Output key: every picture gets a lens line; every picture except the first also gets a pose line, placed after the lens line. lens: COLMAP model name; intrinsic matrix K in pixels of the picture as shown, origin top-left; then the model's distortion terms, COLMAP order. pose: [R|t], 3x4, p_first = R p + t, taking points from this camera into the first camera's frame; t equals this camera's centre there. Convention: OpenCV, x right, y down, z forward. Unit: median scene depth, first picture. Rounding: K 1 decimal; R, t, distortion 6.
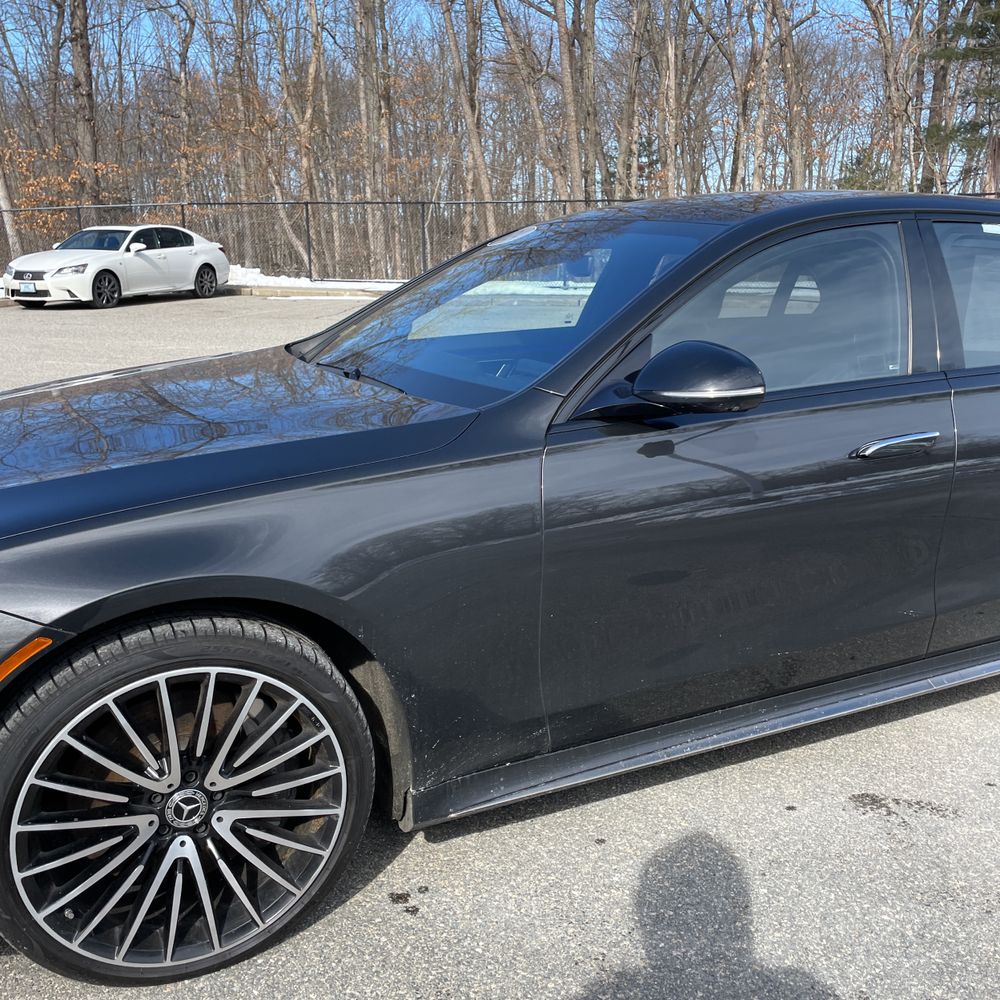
lens RADIAL K [[1006.3, 0, 507.0], [0, 1006.3, 484.0], [0, 0, 1]] dist [0.081531, -0.097676]
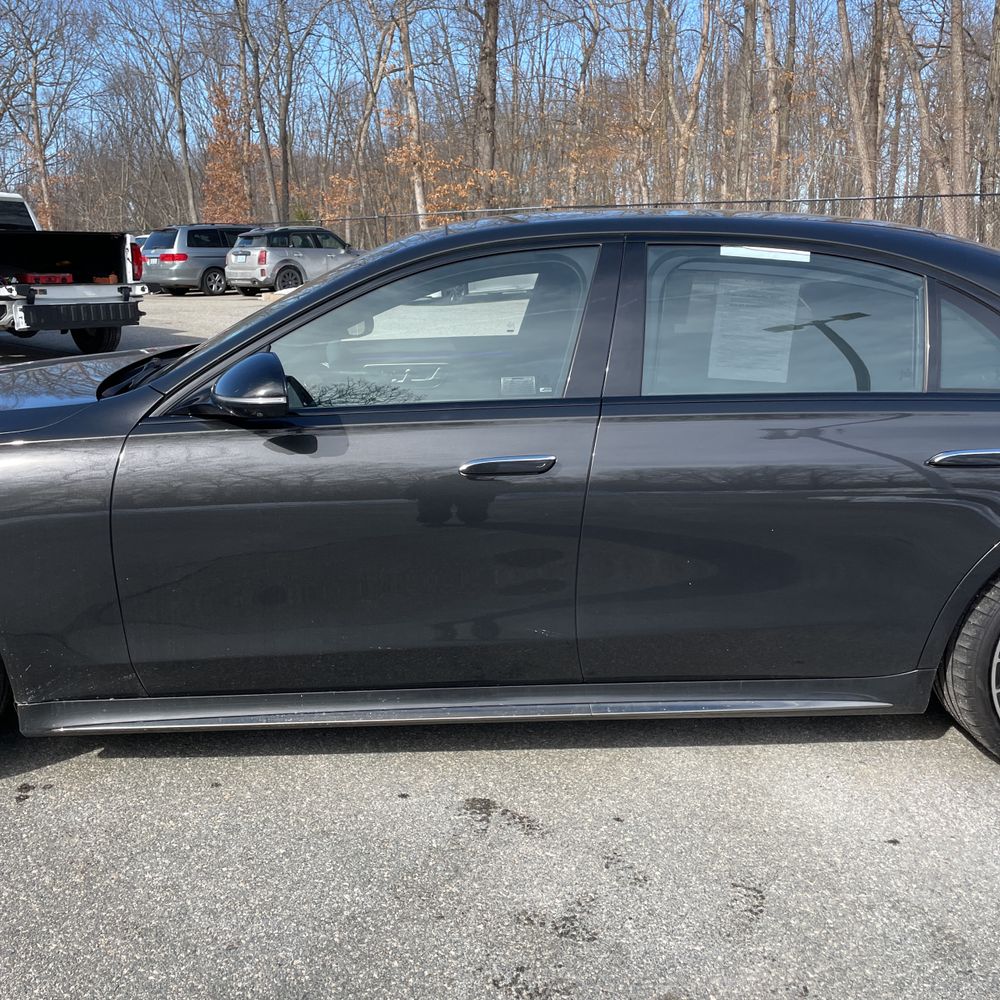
lens RADIAL K [[995.5, 0, 509.8], [0, 995.5, 499.7], [0, 0, 1]] dist [0.090153, -0.133886]
pose [[0.919096, 0.101194, -0.380818, 0.899880], [-0.094044, 0.994866, 0.037390, -0.046870], [0.382646, 0.001449, 0.923894, 0.088867]]
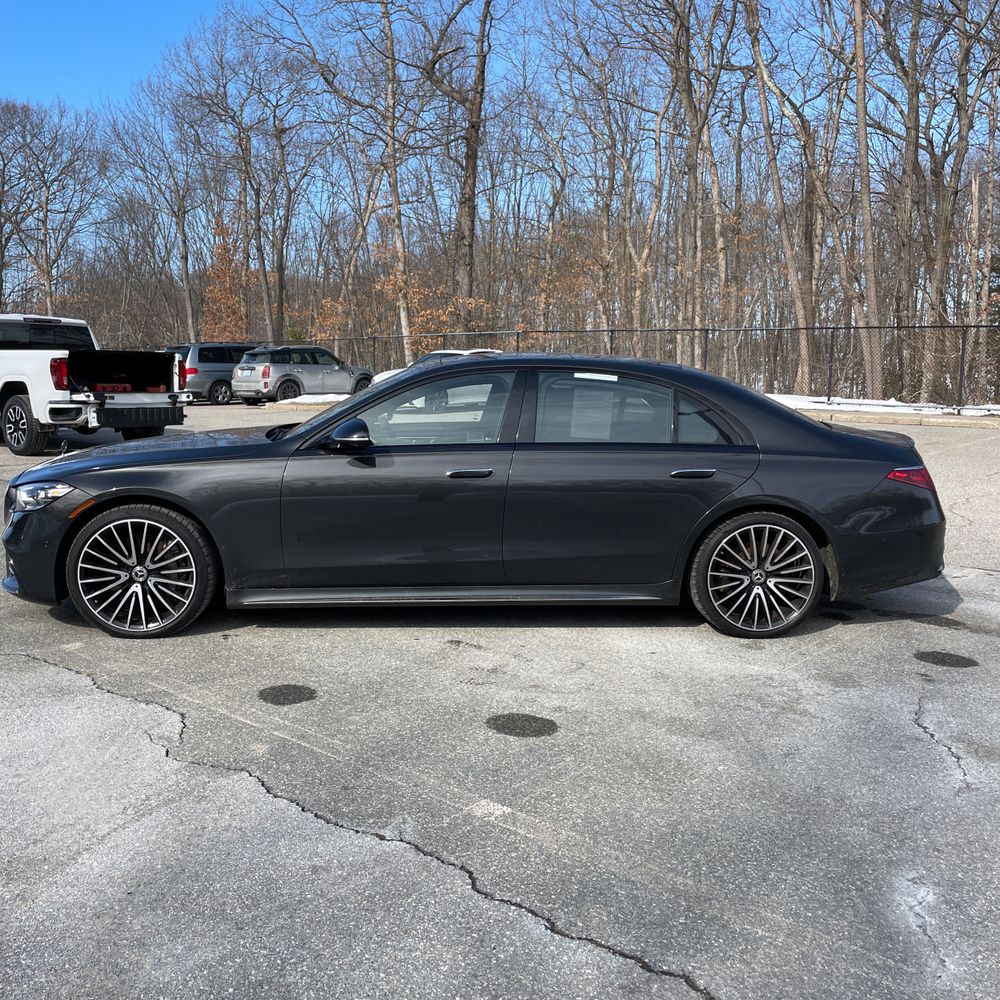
lens RADIAL K [[995.5, 0, 509.8], [0, 995.5, 499.7], [0, 0, 1]] dist [0.090153, -0.133886]
pose [[0.927355, 0.065378, -0.368426, 1.458038], [-0.100199, 0.992048, -0.076167, 0.202027], [0.360516, 0.107549, 0.926532, -1.080160]]
